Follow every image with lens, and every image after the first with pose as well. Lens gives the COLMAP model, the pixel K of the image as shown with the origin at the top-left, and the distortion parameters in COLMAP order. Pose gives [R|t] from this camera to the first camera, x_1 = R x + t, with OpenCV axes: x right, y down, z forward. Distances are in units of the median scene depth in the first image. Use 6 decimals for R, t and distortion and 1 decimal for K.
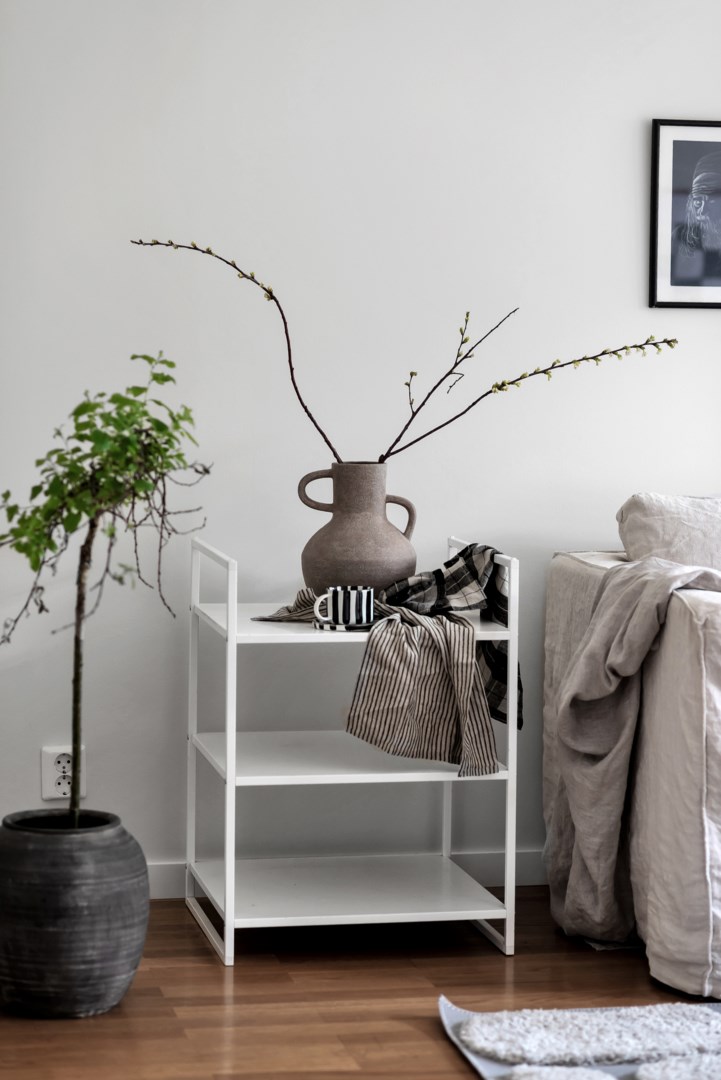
lens RADIAL K [[2490.9, 0, 359.3], [0, 2490.9, 535.8], [0, 0, 1]] dist [-0.035910, 0.000000]
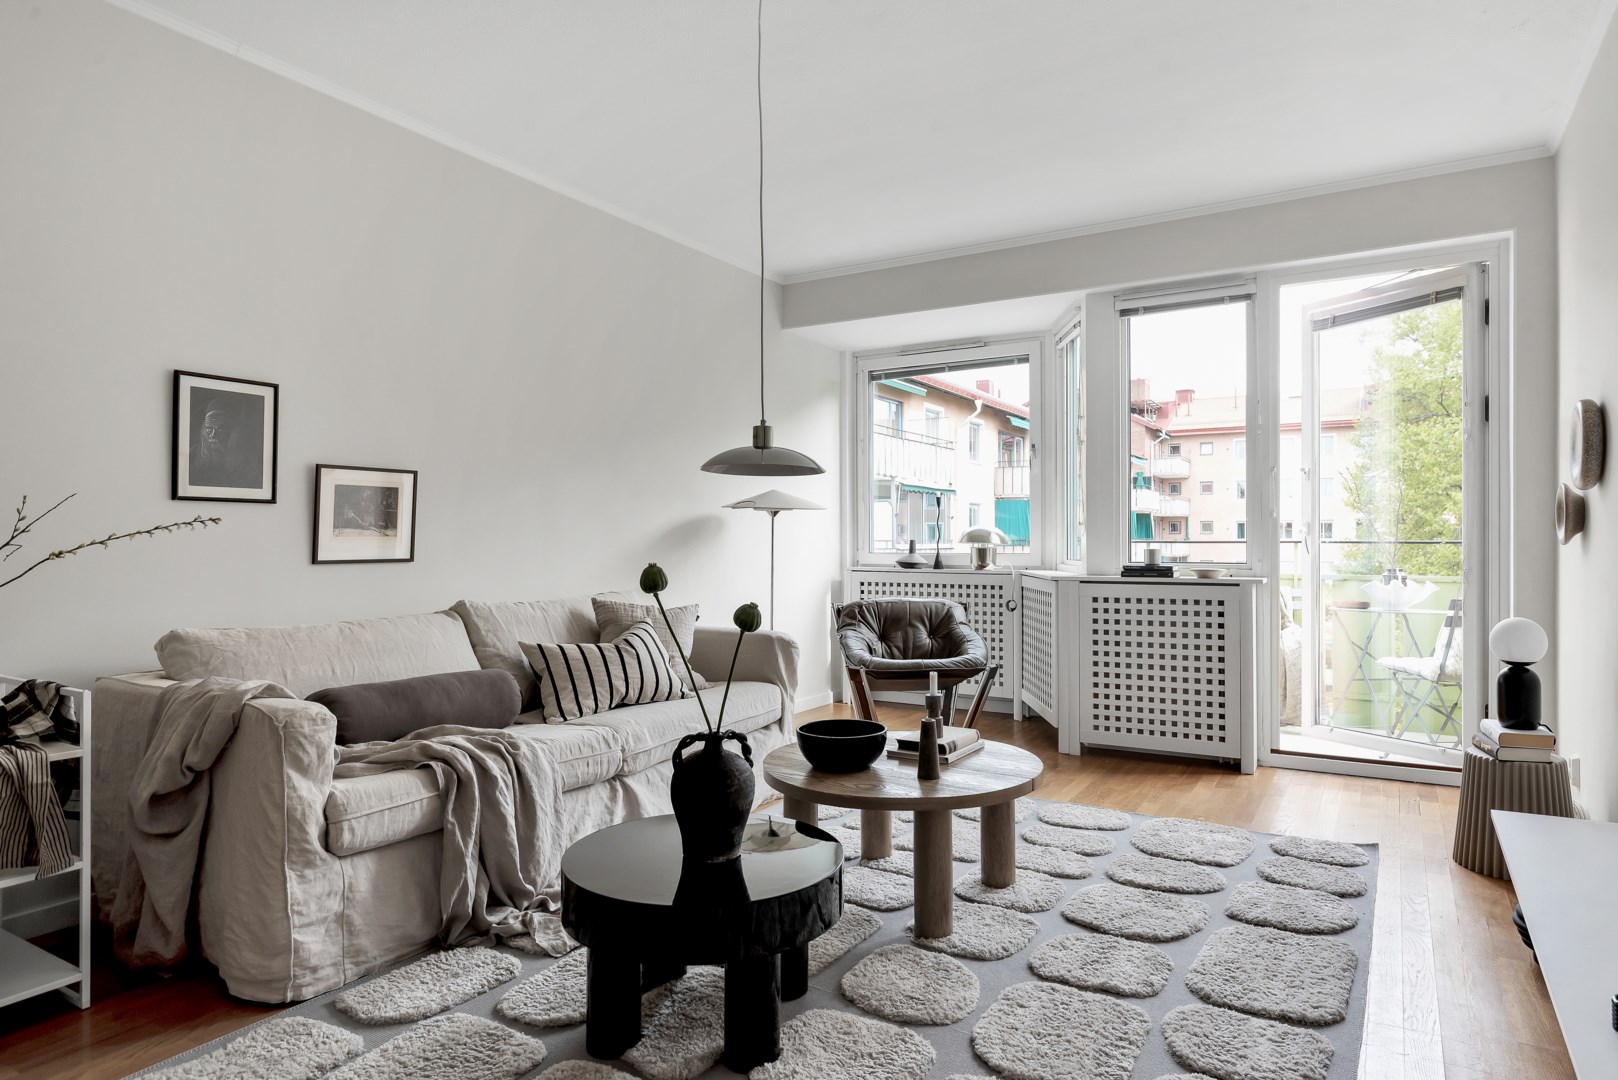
lens RADIAL K [[927.9, 0, 812.0], [0, 927.9, 546.0], [0, 0, 1]] dist [-0.002292, -0.002371]
pose [[0.677002, -0.013347, 0.735860, -0.031413], [0.068134, 0.996678, -0.044607, -0.017243], [-0.732820, 0.080337, 0.675663, 0.404375]]
